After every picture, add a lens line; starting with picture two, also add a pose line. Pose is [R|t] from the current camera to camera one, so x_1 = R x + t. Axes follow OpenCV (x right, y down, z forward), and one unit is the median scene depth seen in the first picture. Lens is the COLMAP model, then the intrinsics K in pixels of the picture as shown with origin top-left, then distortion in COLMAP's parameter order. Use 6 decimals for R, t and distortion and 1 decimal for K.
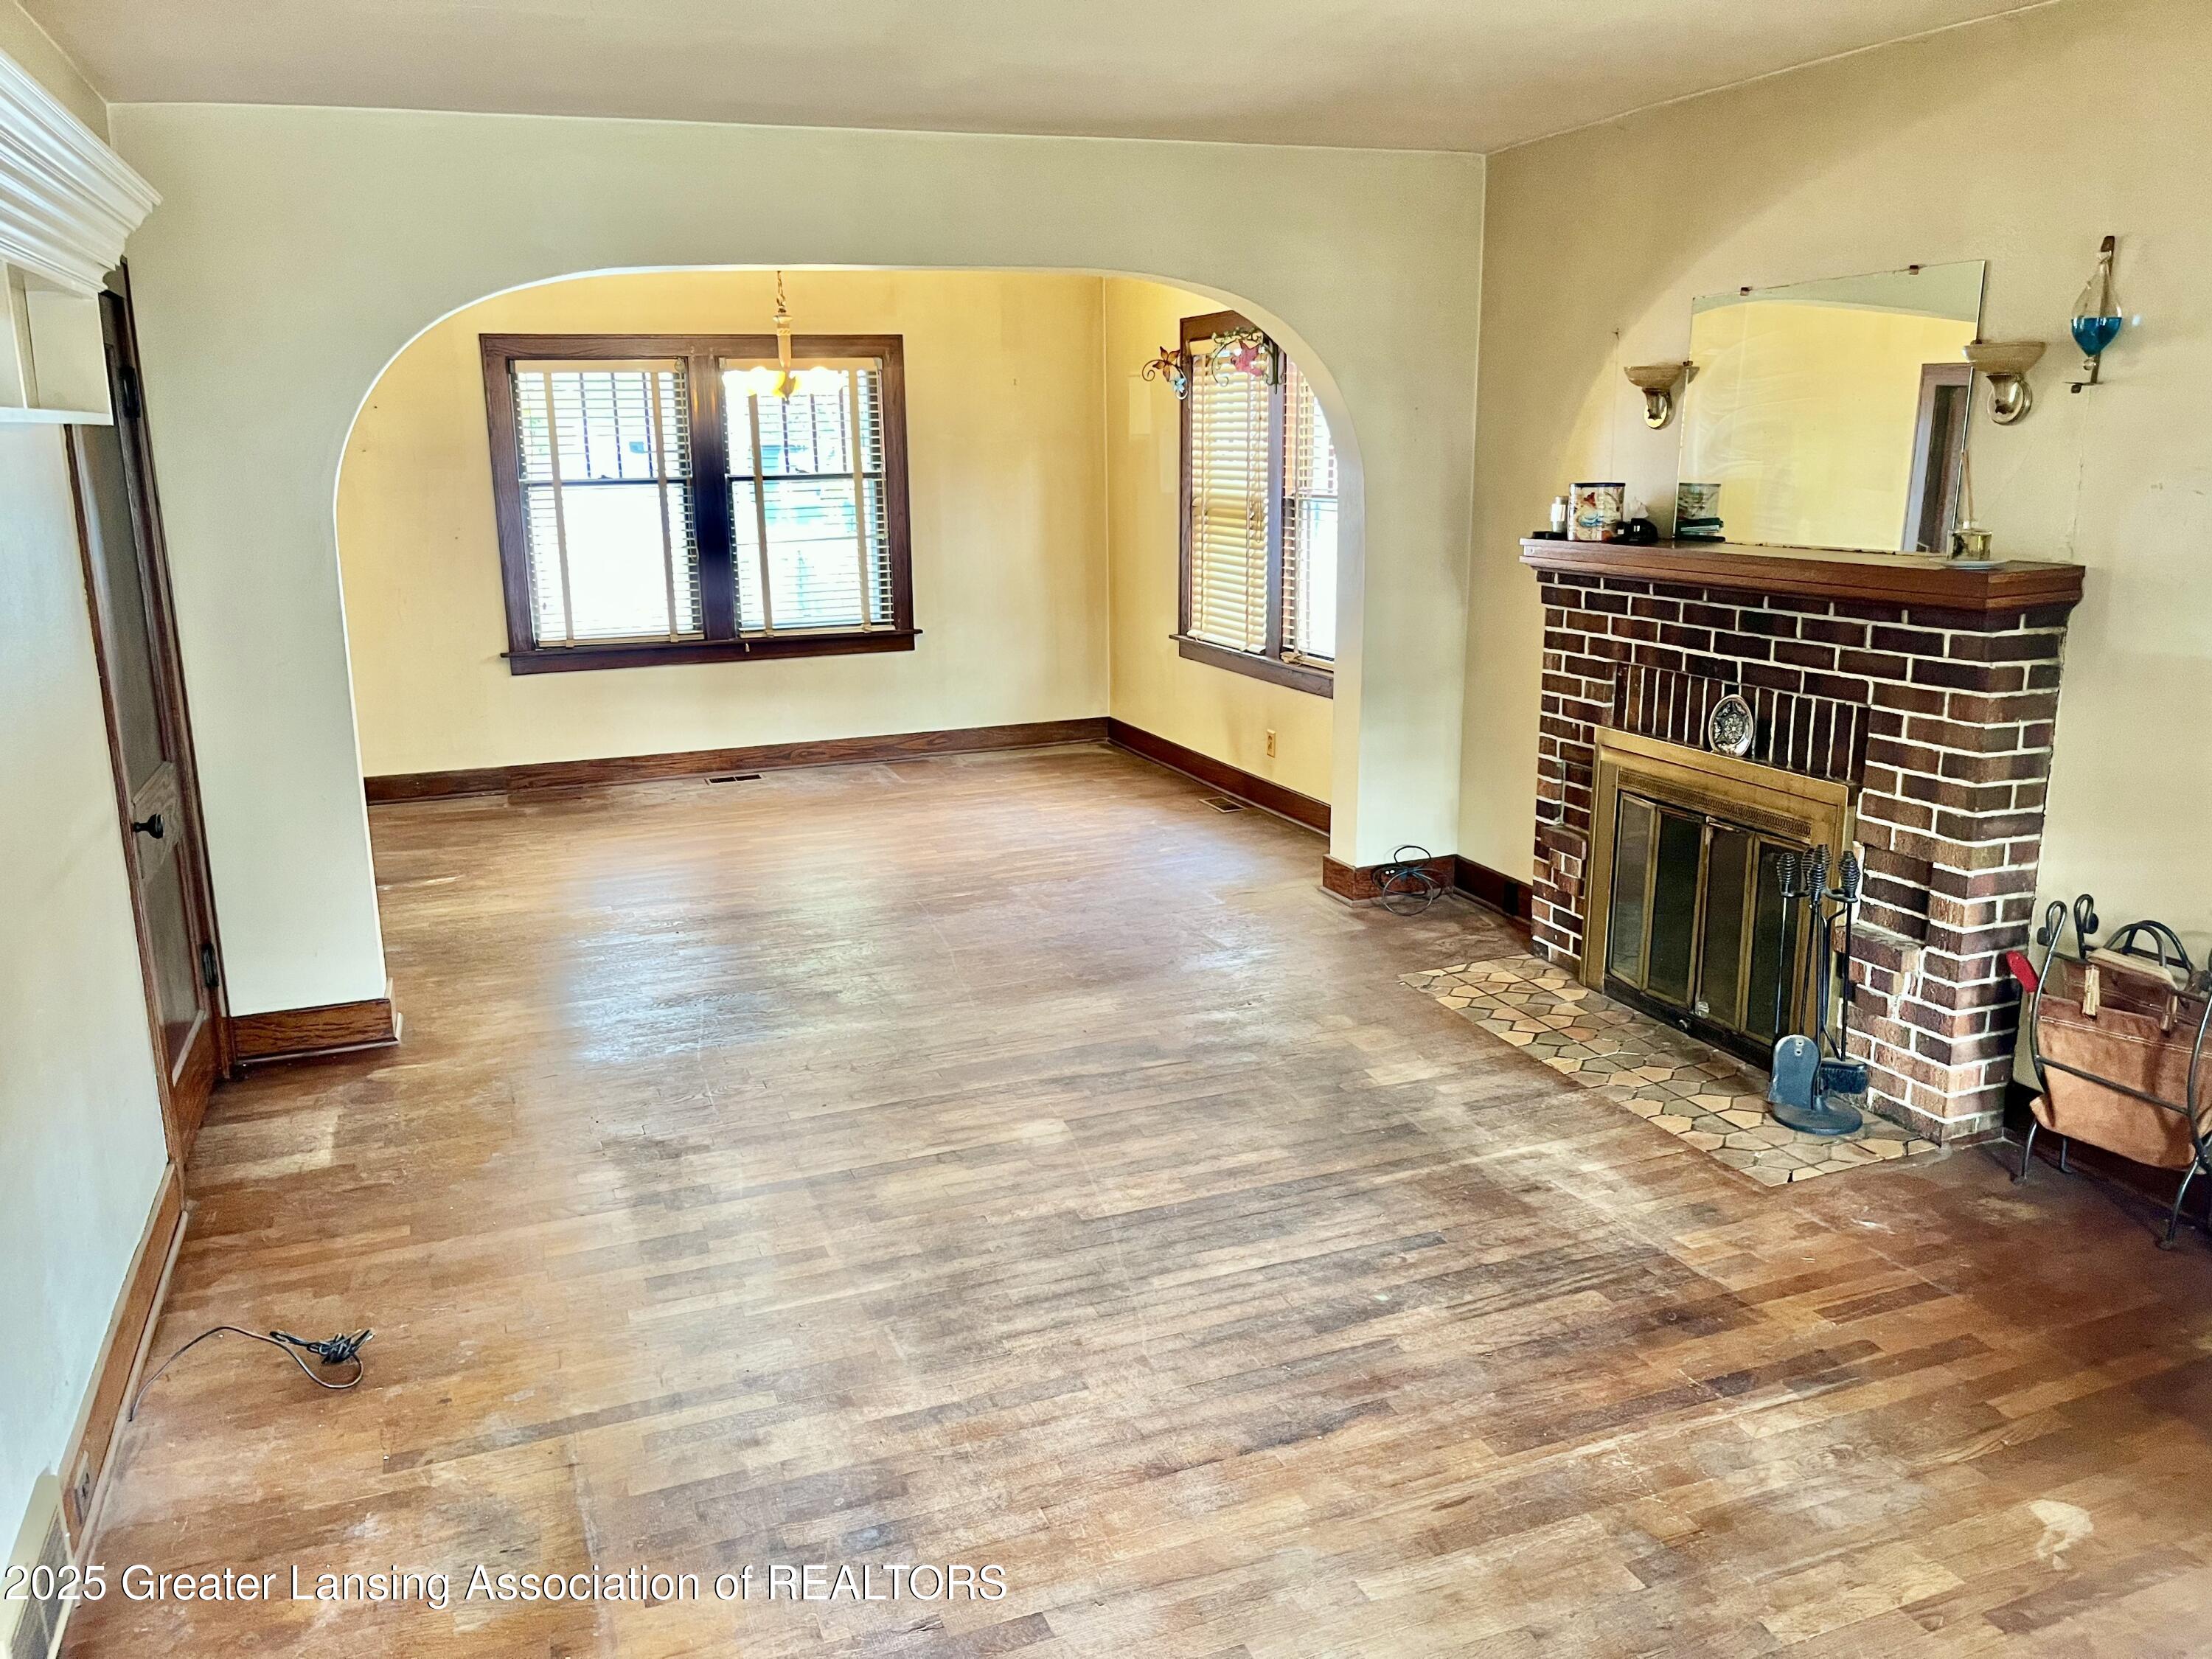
lens RADIAL K [[1694.1, 0, 1101.9], [0, 1694.1, 837.7], [0, 0, 1]] dist [0.031422, -0.049946]
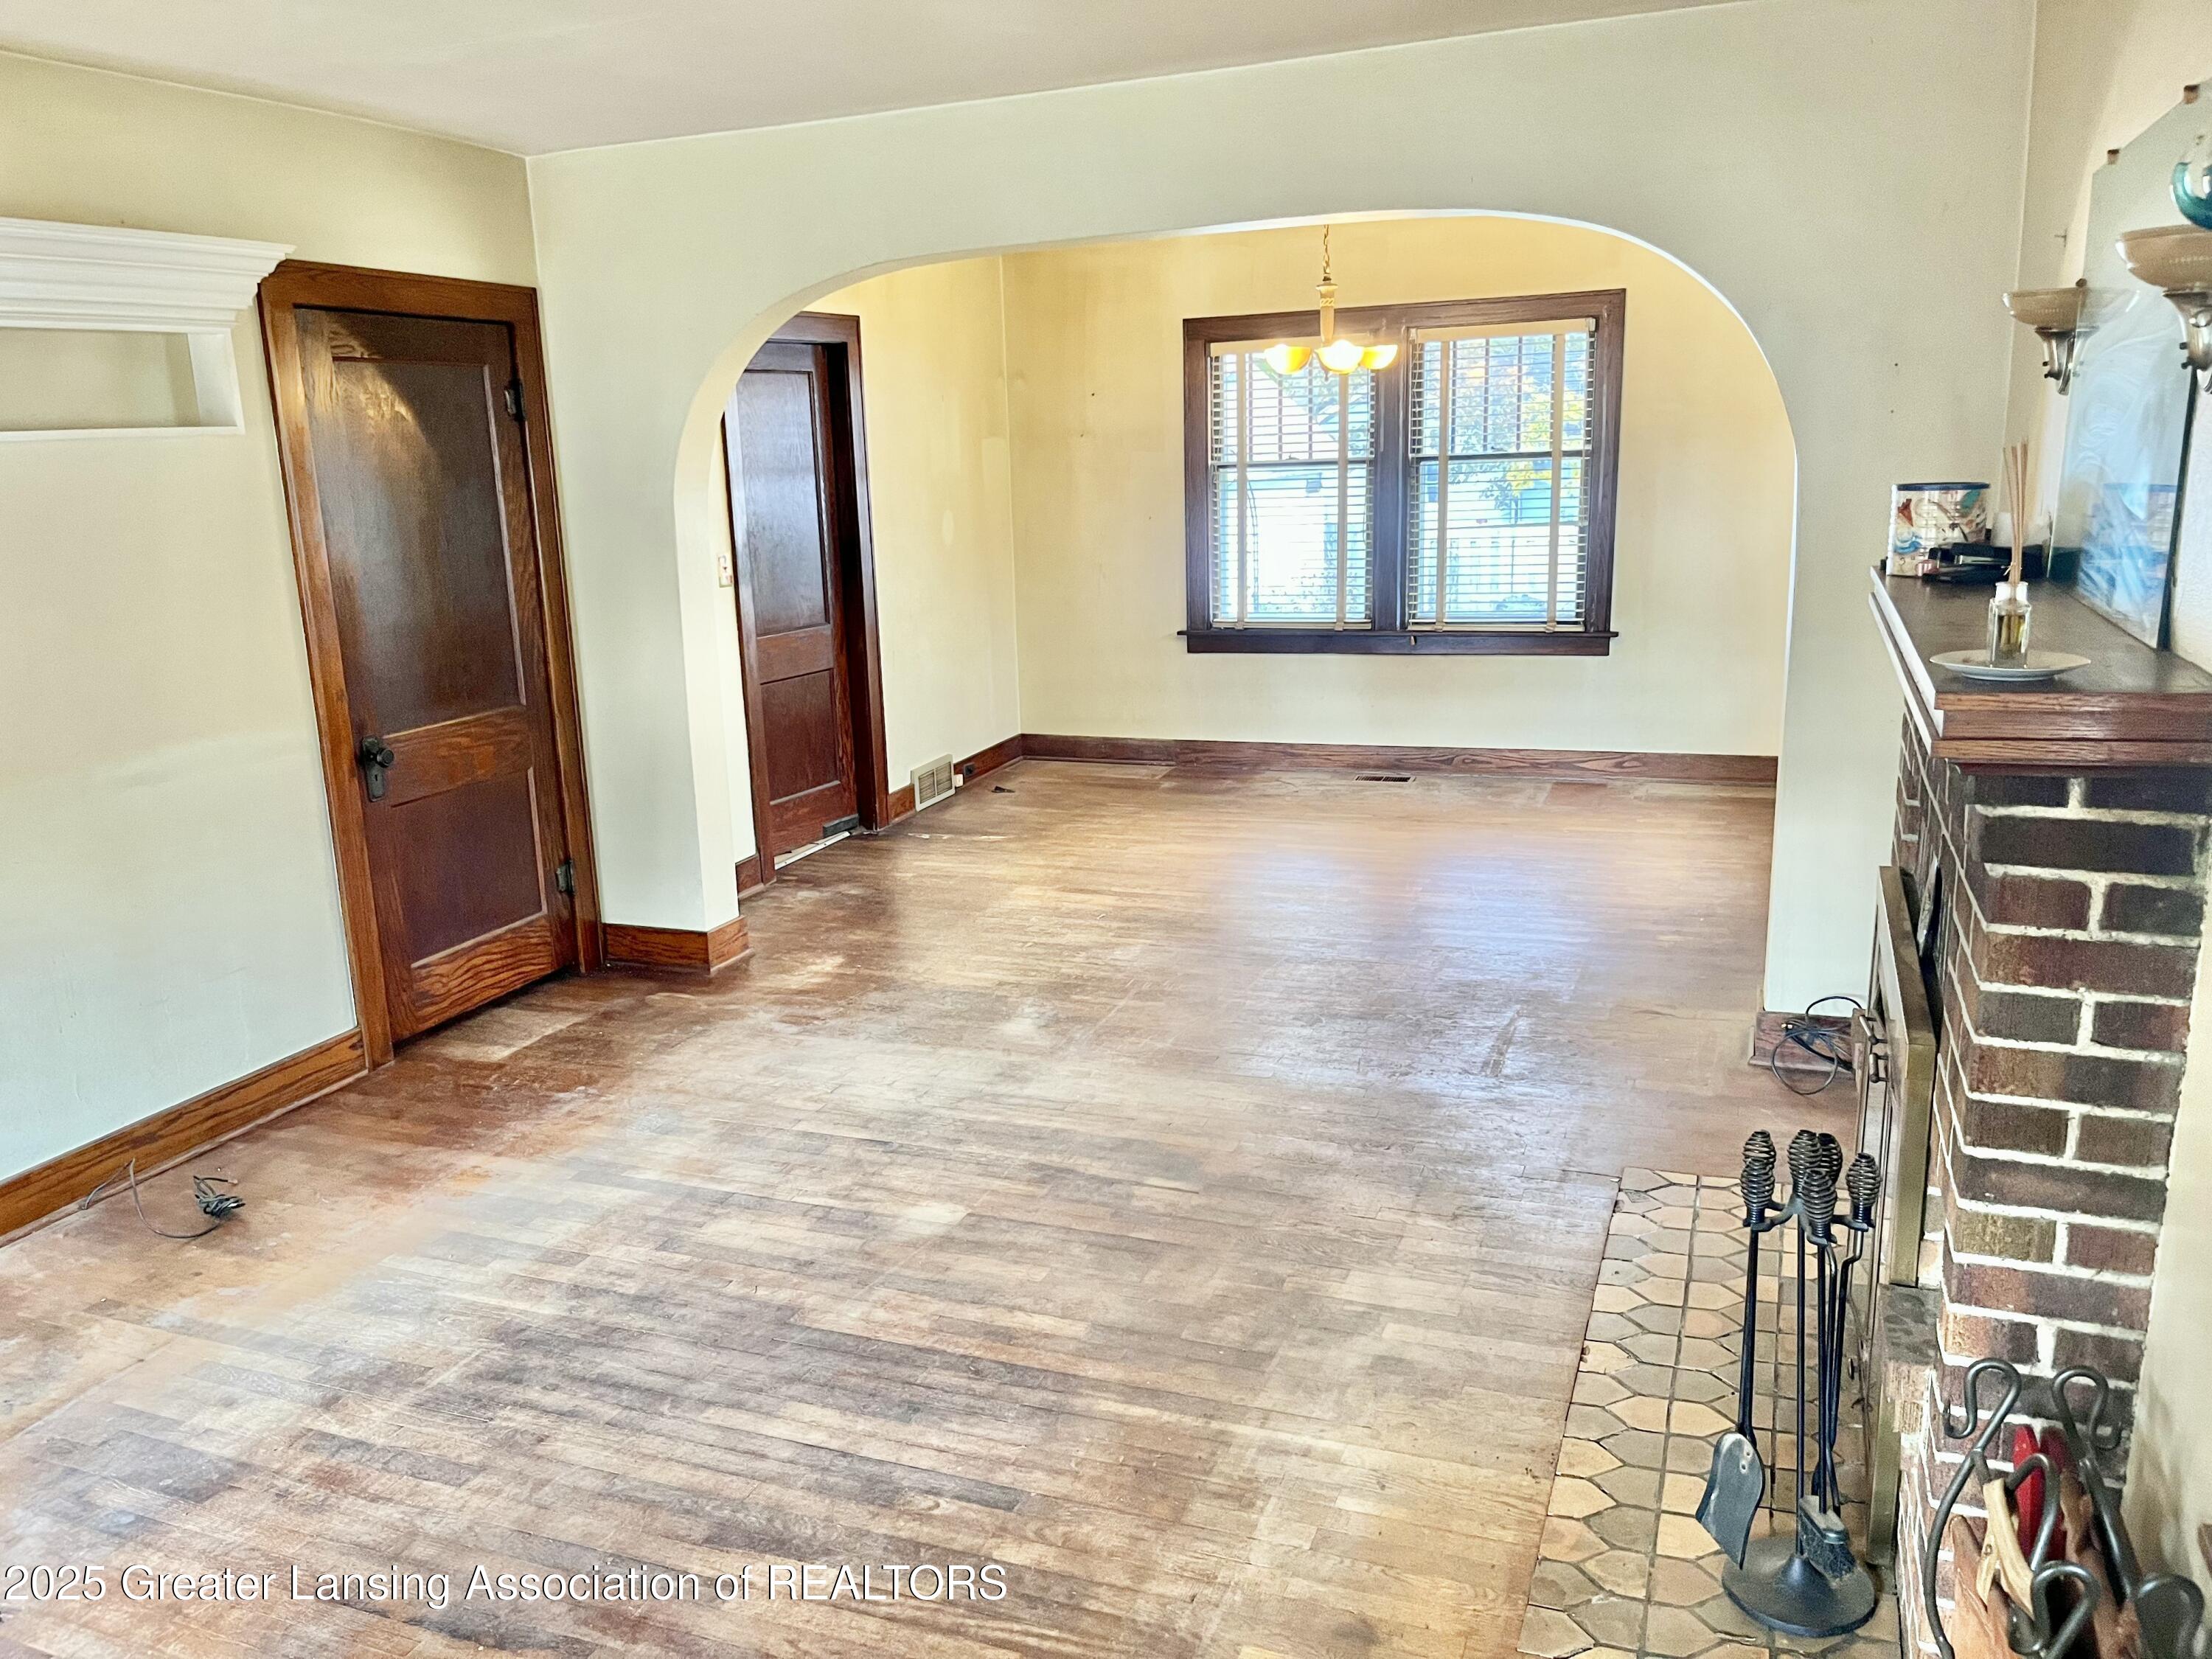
lens RADIAL K [[1694.1, 0, 1102.7], [0, 1694.1, 827.7], [0, 0, 1]] dist [0.031422, -0.049946]
pose [[0.732947, 0.146288, -0.664371, 0.620716], [-0.136055, 0.988397, 0.067537, -0.104460], [0.666542, 0.040890, 0.744346, 0.413236]]
